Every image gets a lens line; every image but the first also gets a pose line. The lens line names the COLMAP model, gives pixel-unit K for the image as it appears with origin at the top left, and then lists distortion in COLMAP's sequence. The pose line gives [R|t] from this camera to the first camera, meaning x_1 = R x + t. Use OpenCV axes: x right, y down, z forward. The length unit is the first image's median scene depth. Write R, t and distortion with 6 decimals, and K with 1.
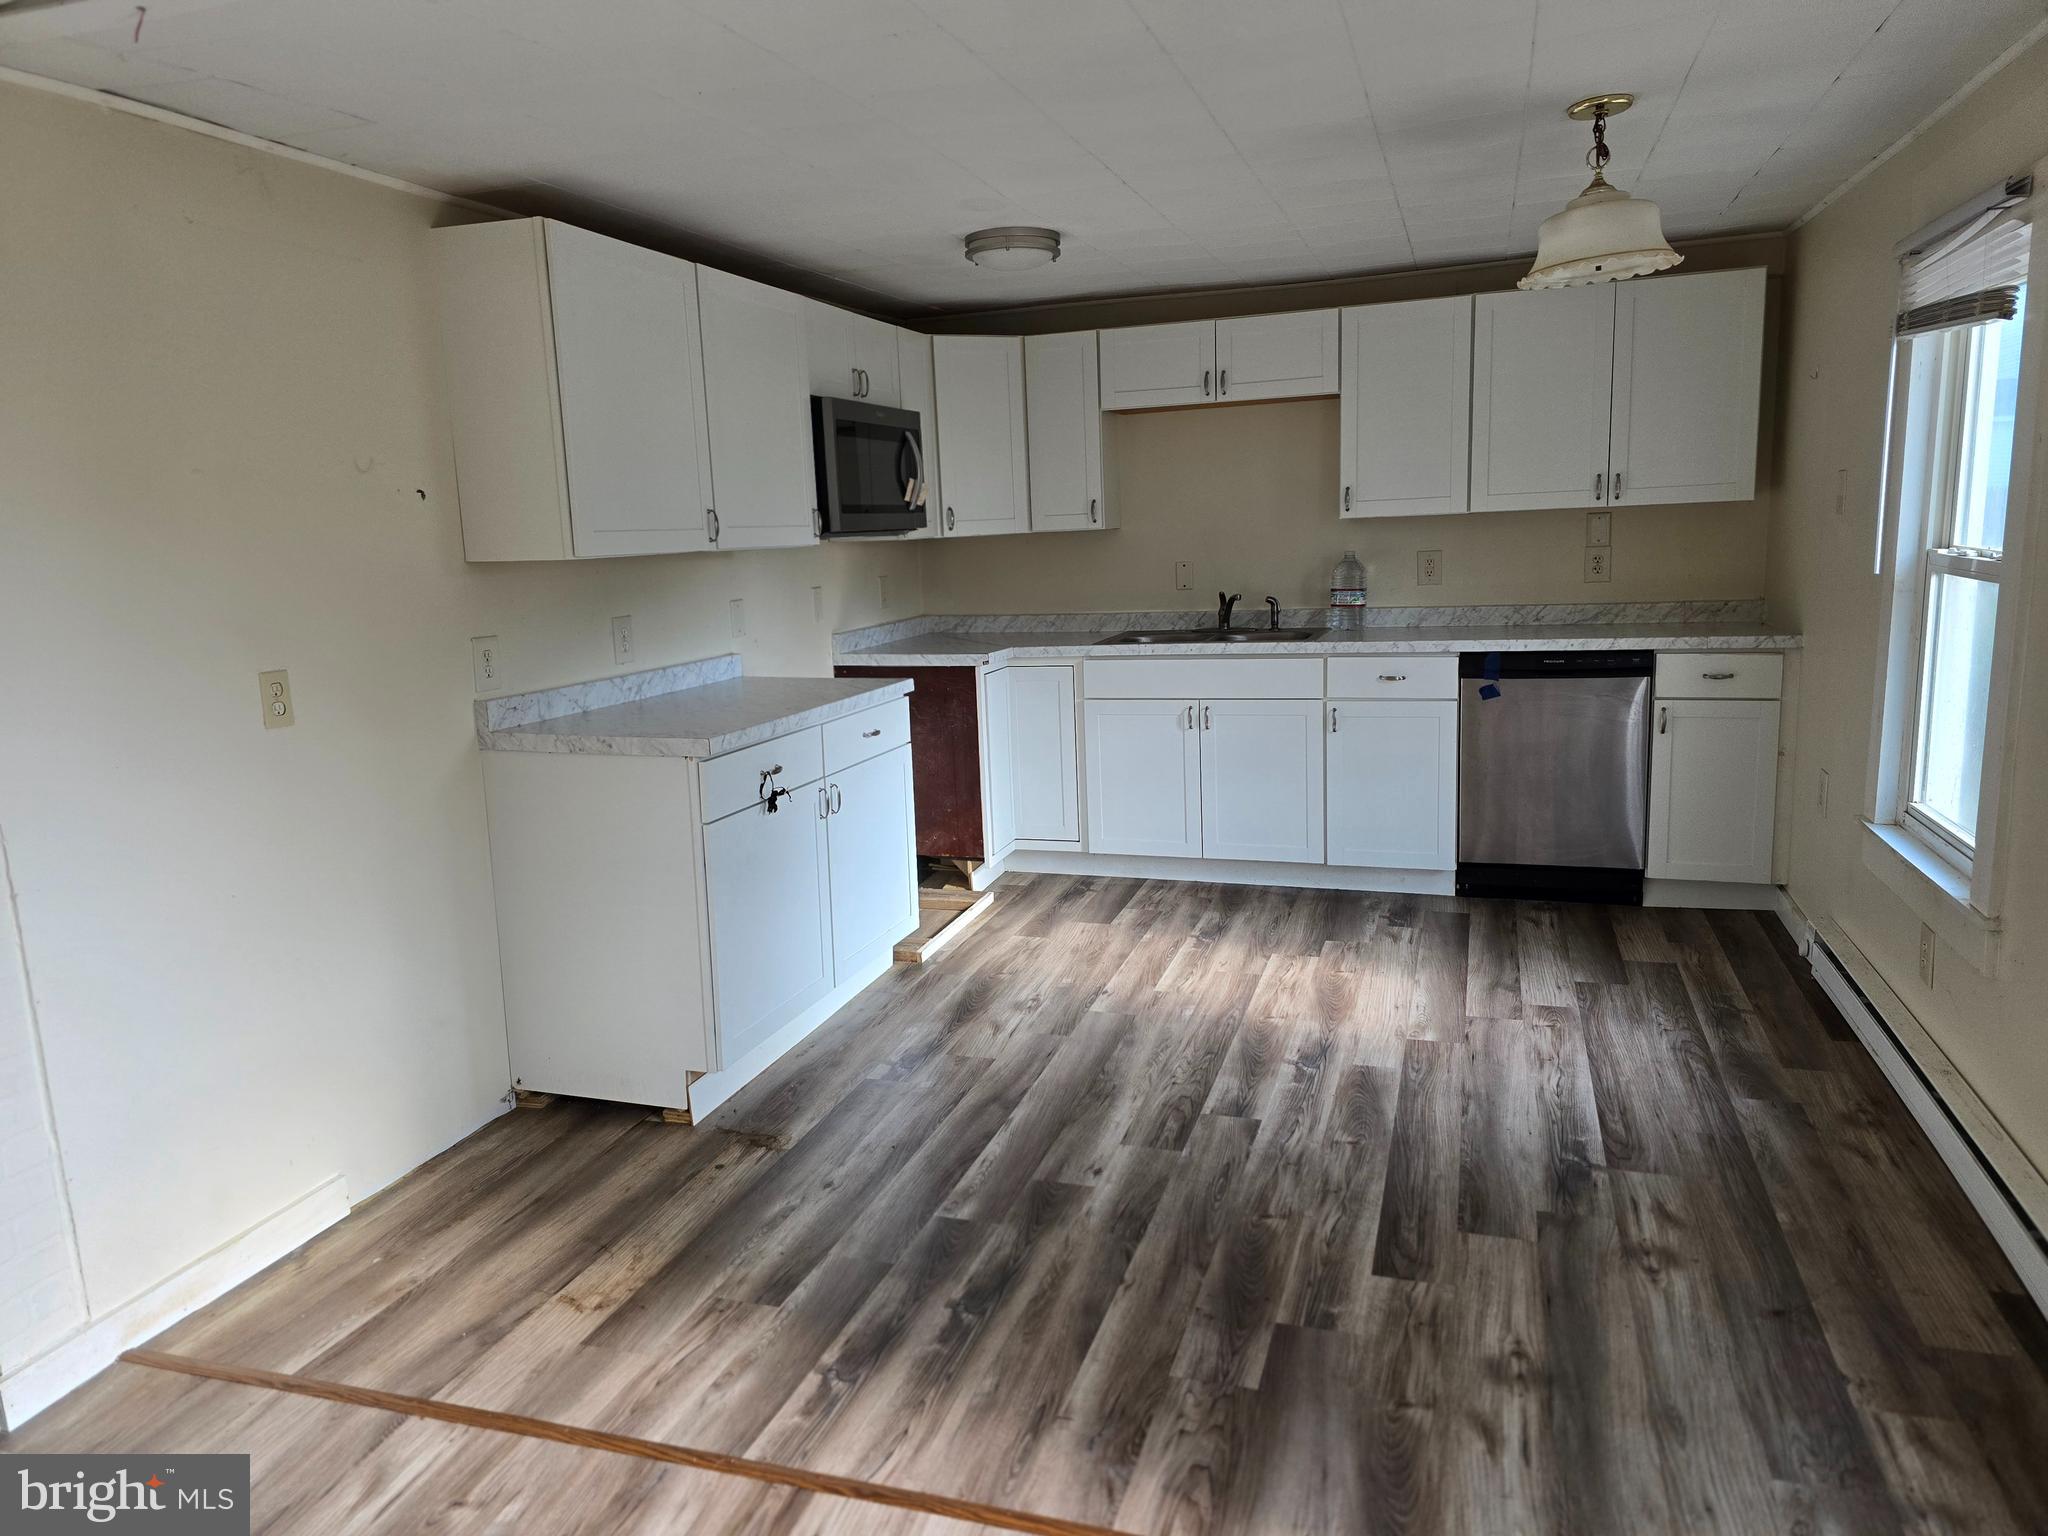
lens RADIAL K [[1343.1, 0, 1019.6], [0, 1343.1, 772.1], [0, 0, 1]] dist [0.078825, -0.070932]
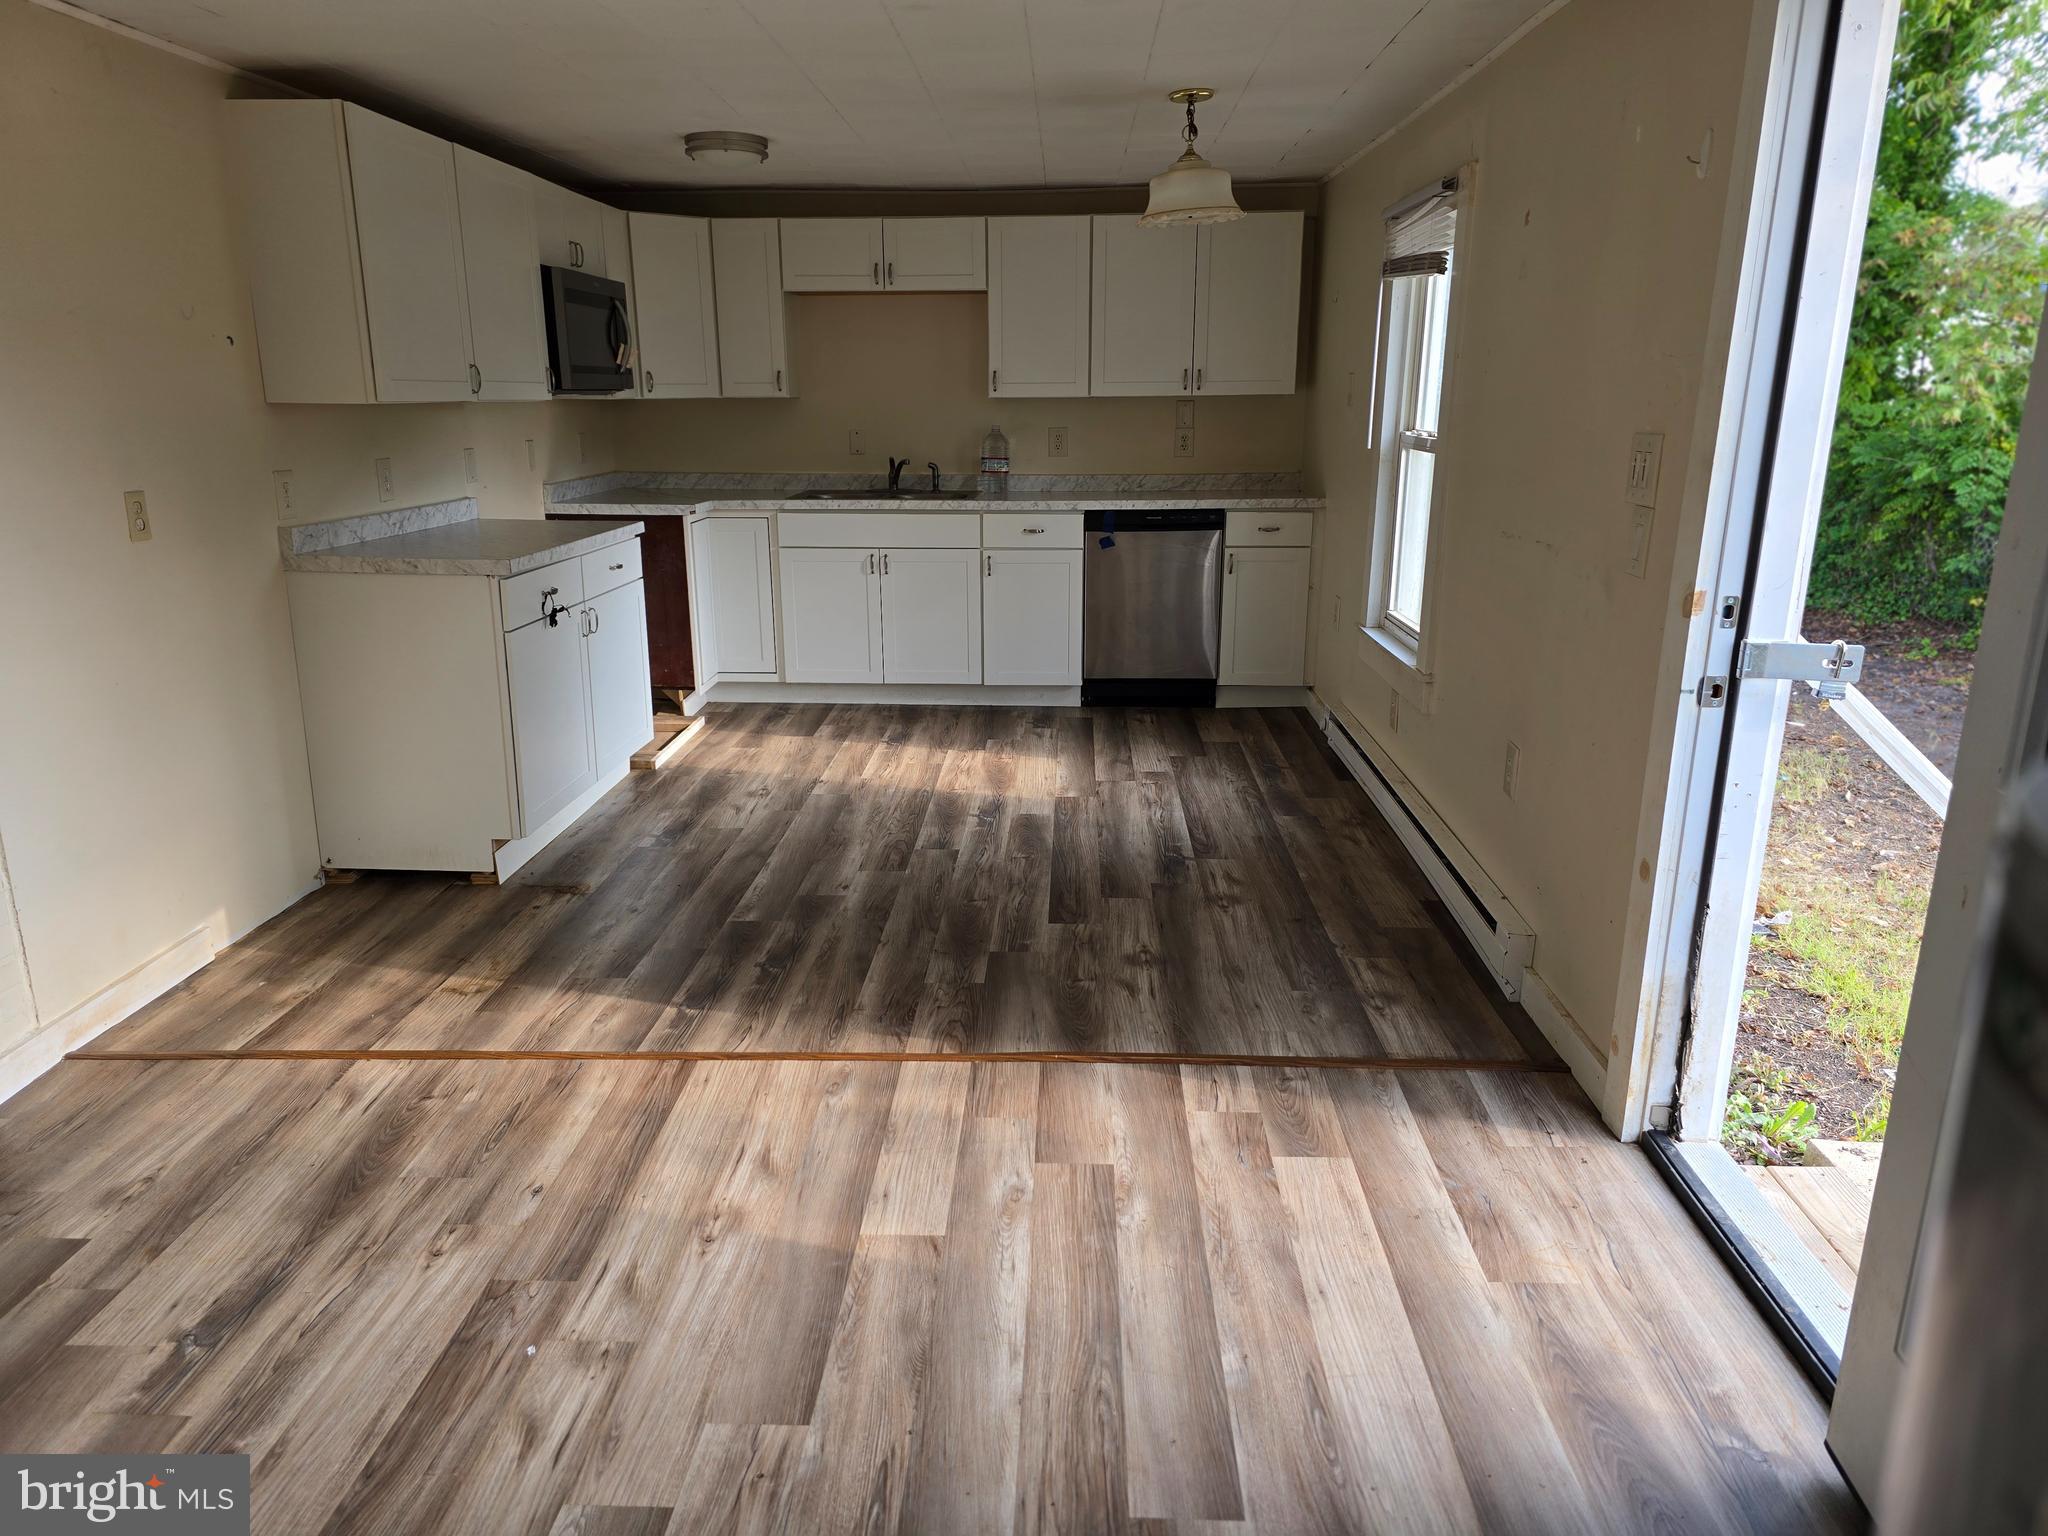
lens RADIAL K [[1393.2, 0, 968.3], [0, 1393.2, 760.3], [0, 0, 1]] dist [0.155728, -0.216276]
pose [[0.966480, -0.030674, 0.254903, -0.157401], [0.013716, 0.997588, 0.068040, 0.070993], [-0.256375, -0.062263, 0.964570, -0.323477]]
